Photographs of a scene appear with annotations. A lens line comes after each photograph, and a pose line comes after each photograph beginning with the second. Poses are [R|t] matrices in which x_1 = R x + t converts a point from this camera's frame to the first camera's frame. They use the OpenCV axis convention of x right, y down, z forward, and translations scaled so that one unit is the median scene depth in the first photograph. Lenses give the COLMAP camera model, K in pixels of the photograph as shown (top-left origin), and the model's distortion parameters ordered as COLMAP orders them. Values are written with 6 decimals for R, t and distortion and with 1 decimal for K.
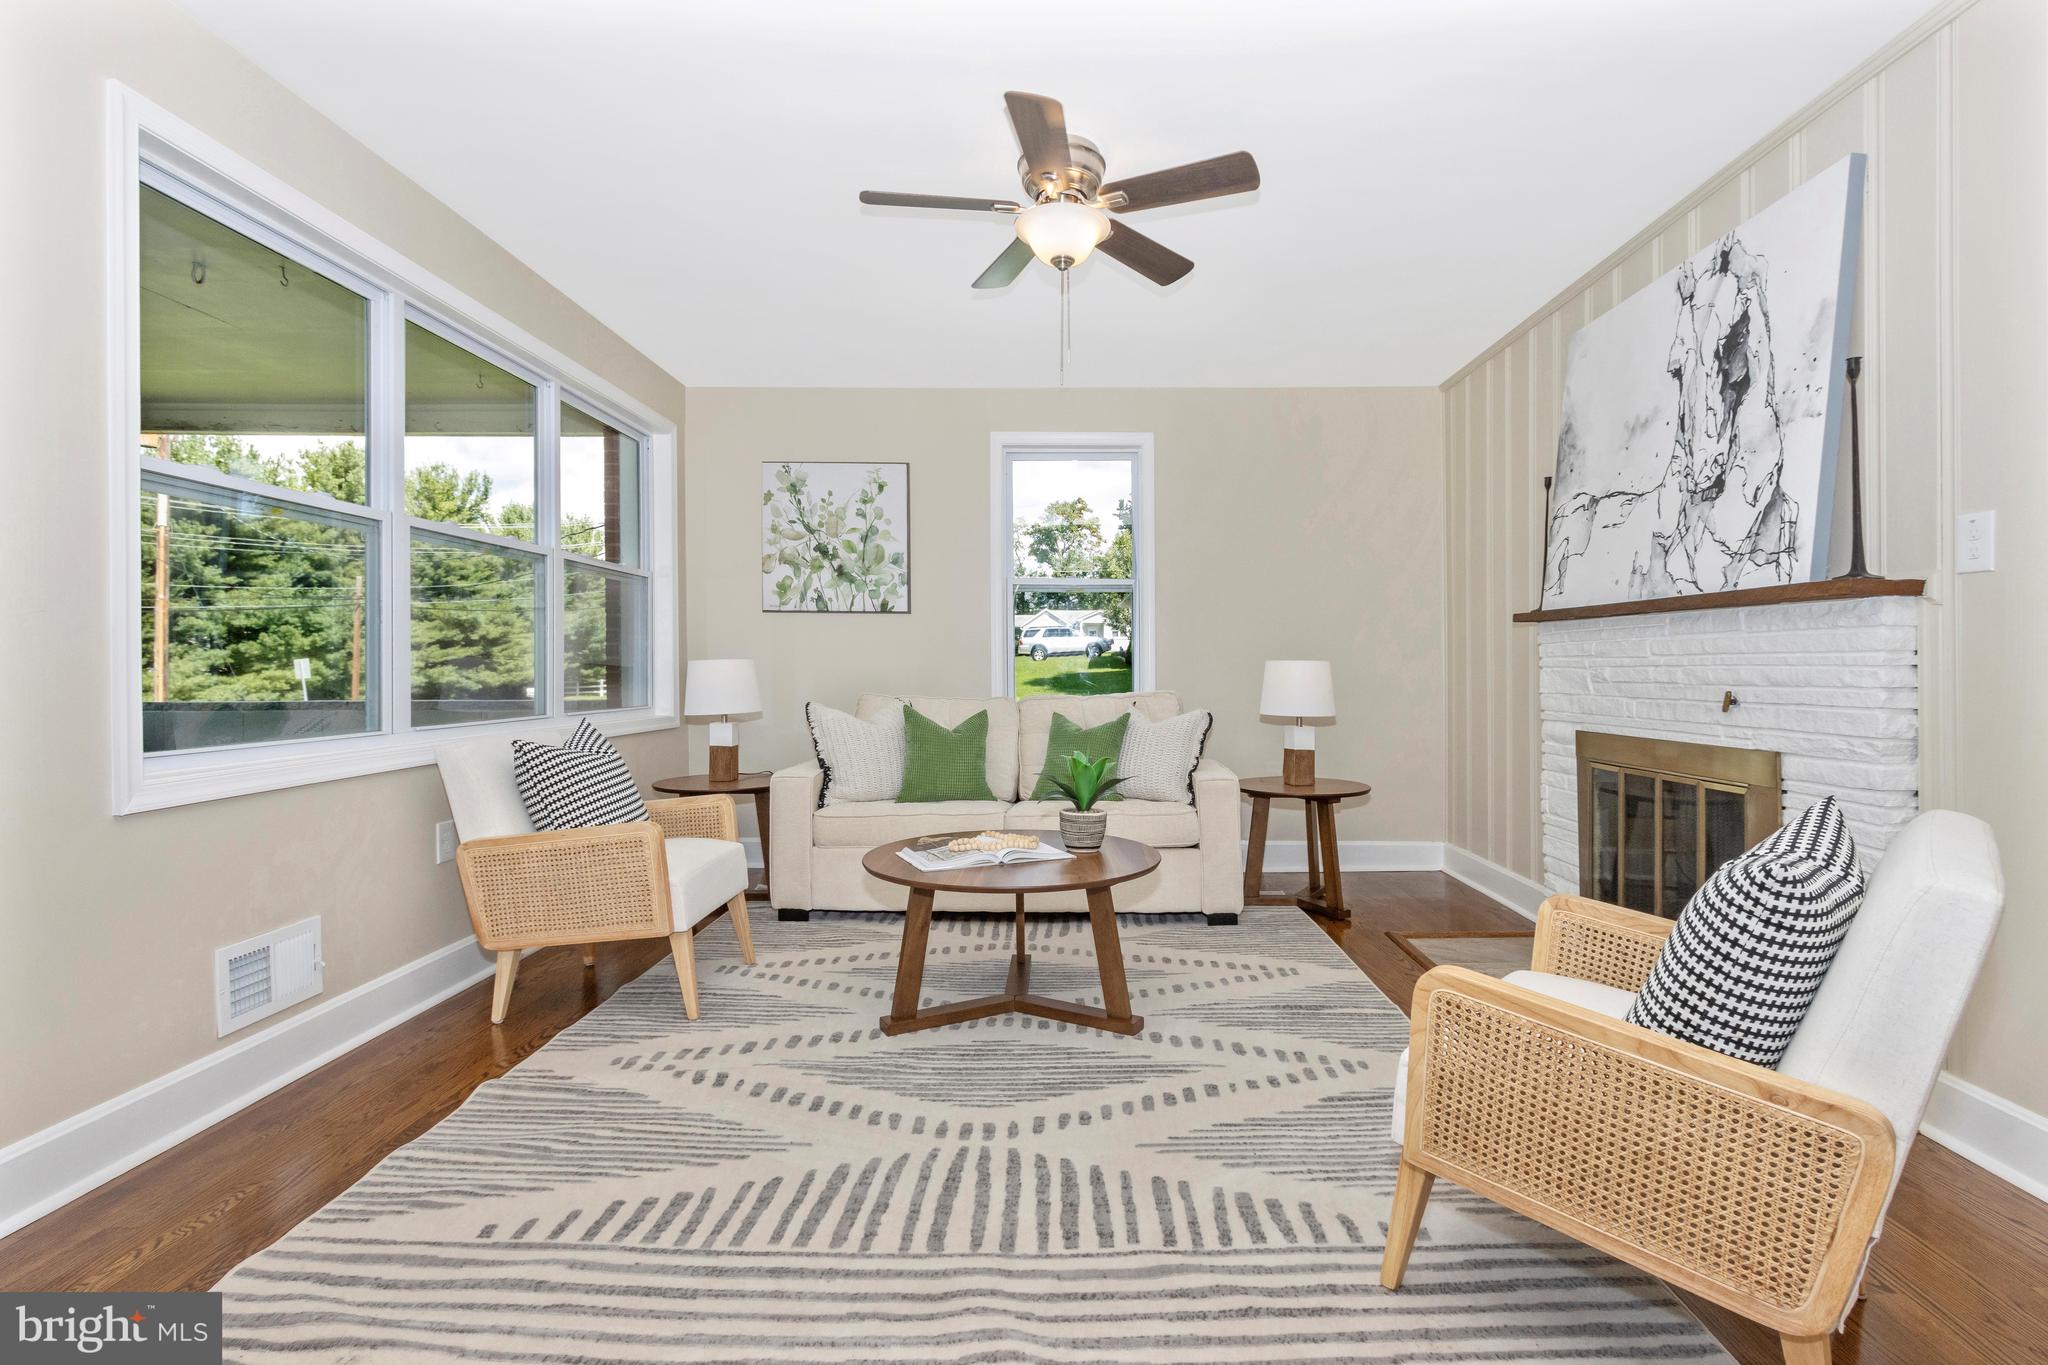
lens RADIAL K [[967.7, 0, 1037.8], [0, 967.7, 670.7], [0, 0, 1]] dist [-0.001445, -0.000361]
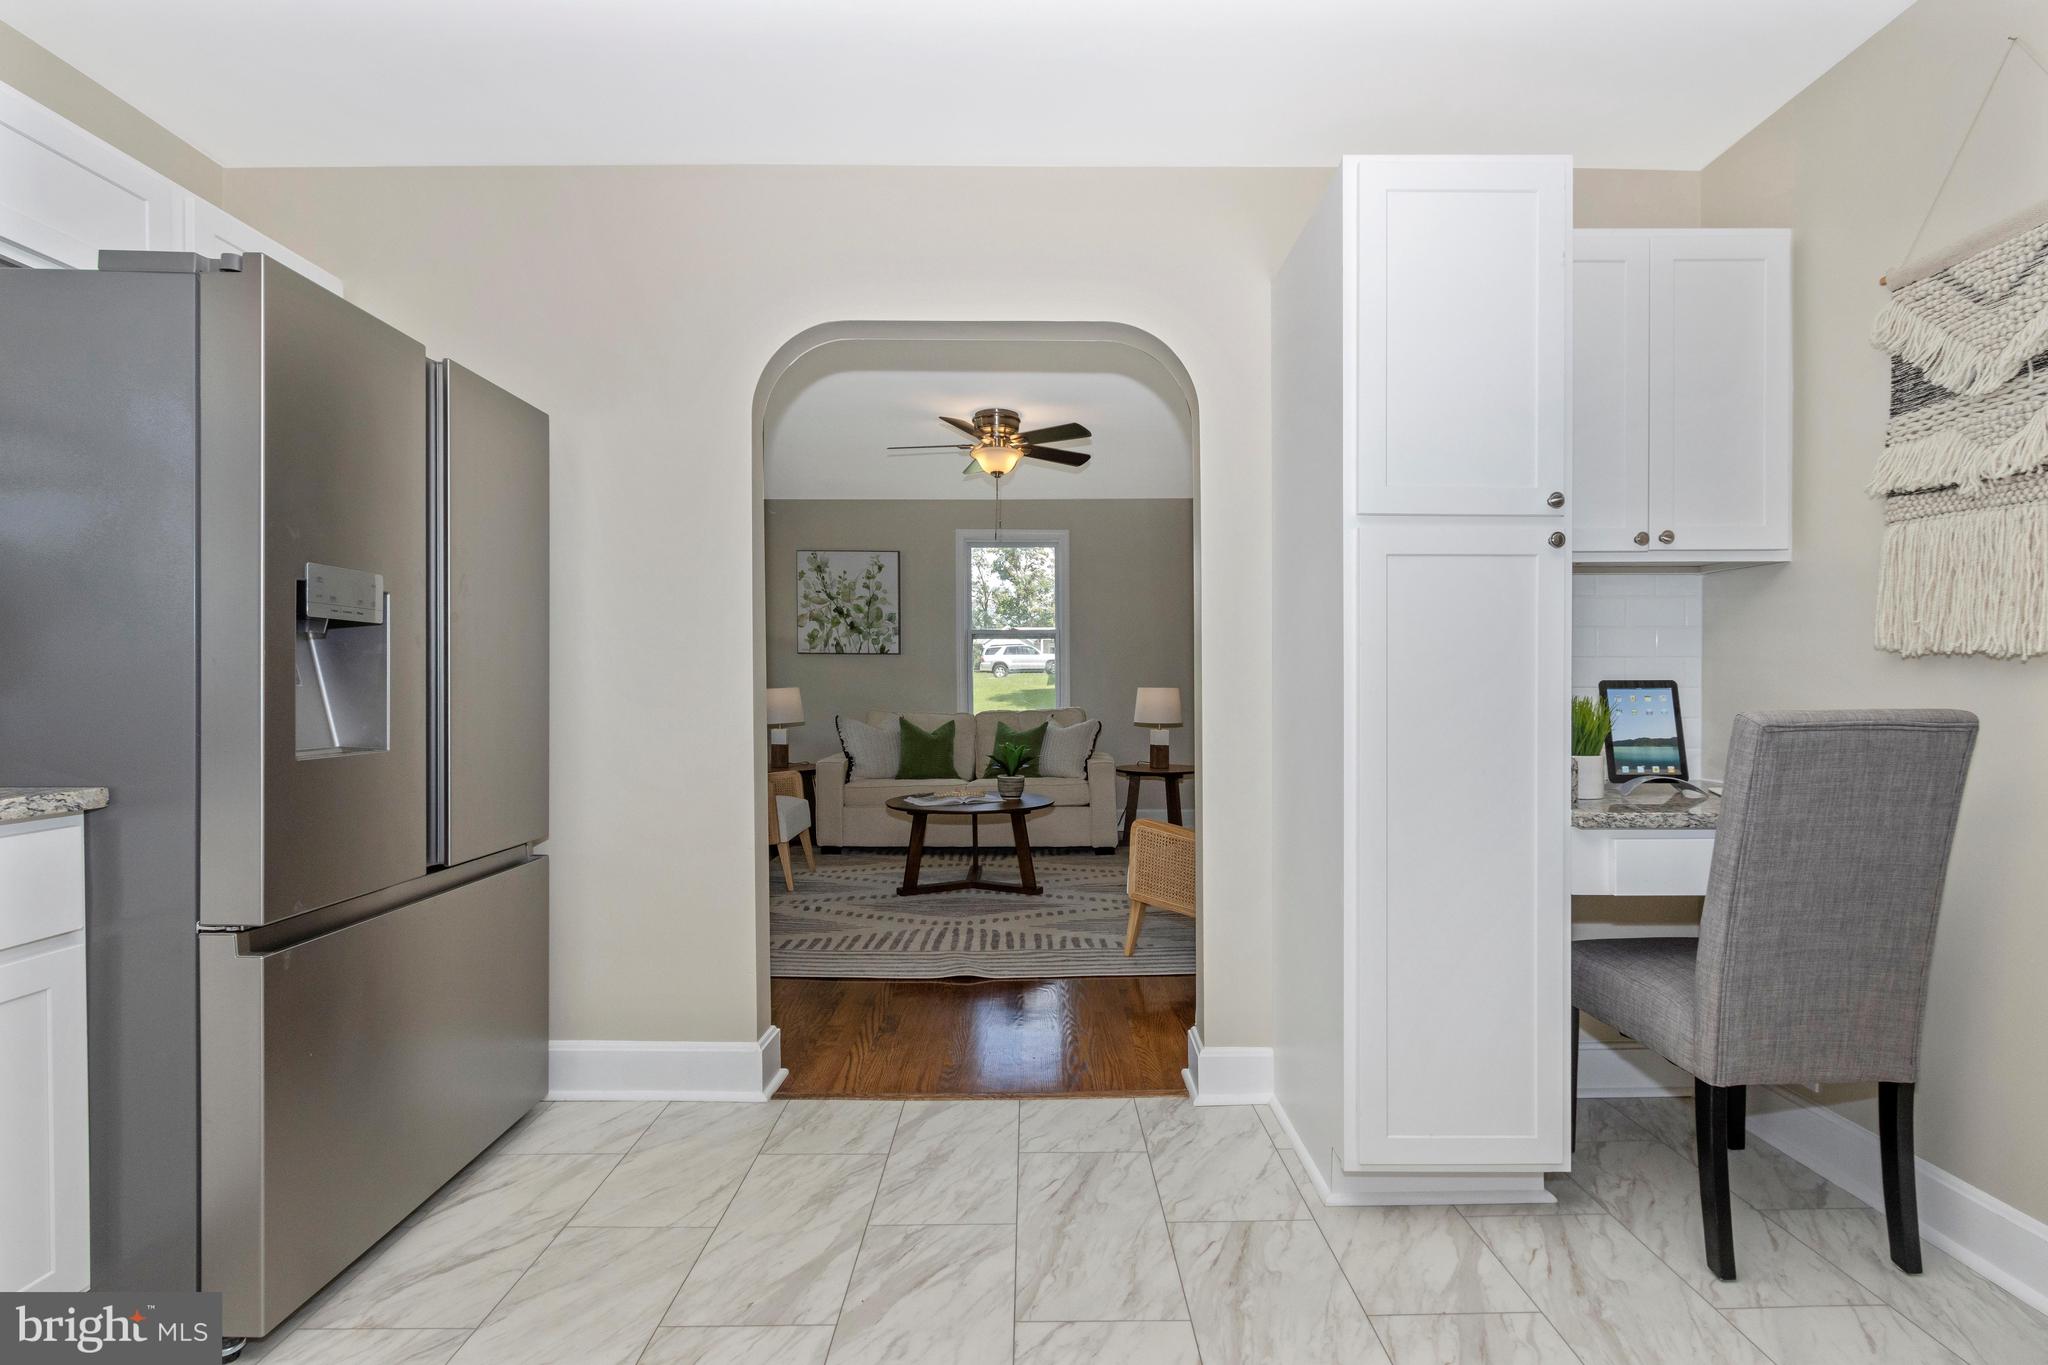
lens RADIAL K [[948.0, 0, 1024.0], [0, 948.0, 682.5], [0, 0, 1]] dist [0.001611, 0.000128]
pose [[0.999638, -0.004406, 0.026528, 0.026200], [0.004588, 0.999966, -0.006808, -0.010732], [-0.026497, 0.006927, 0.999625, -0.704294]]
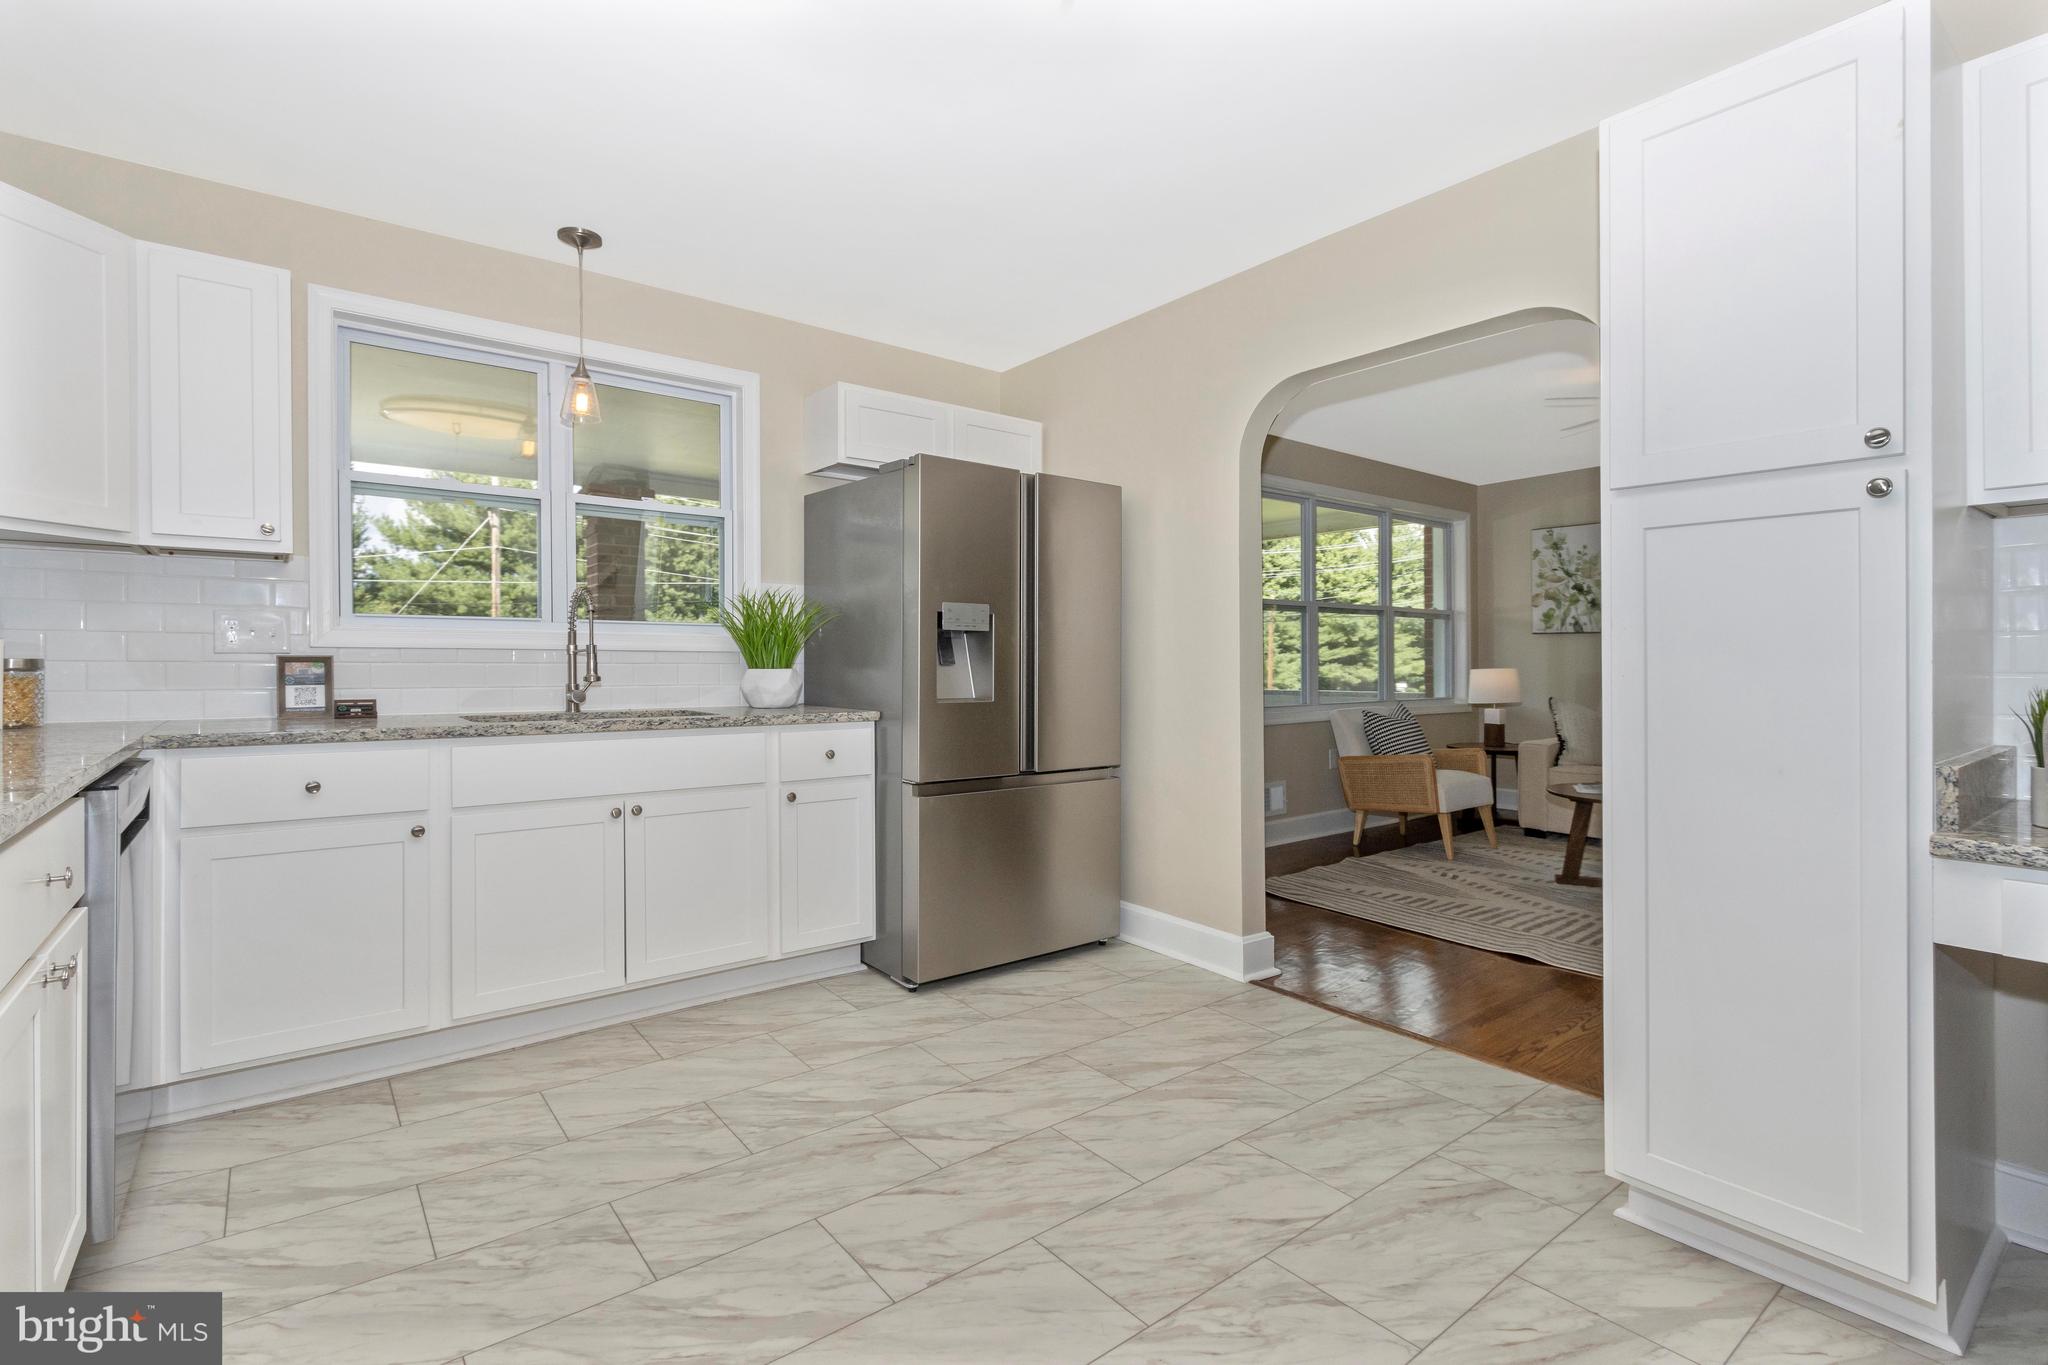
lens RADIAL K [[917.2, 0, 1016.9], [0, 917.2, 660.5], [0, 0, 1]] dist [-0.000096, -0.000489]
pose [[0.637208, -0.004565, -0.770679, 0.451342], [-0.003905, 0.999950, -0.009152, -0.010518], [0.770682, 0.008842, 0.637158, -0.741454]]
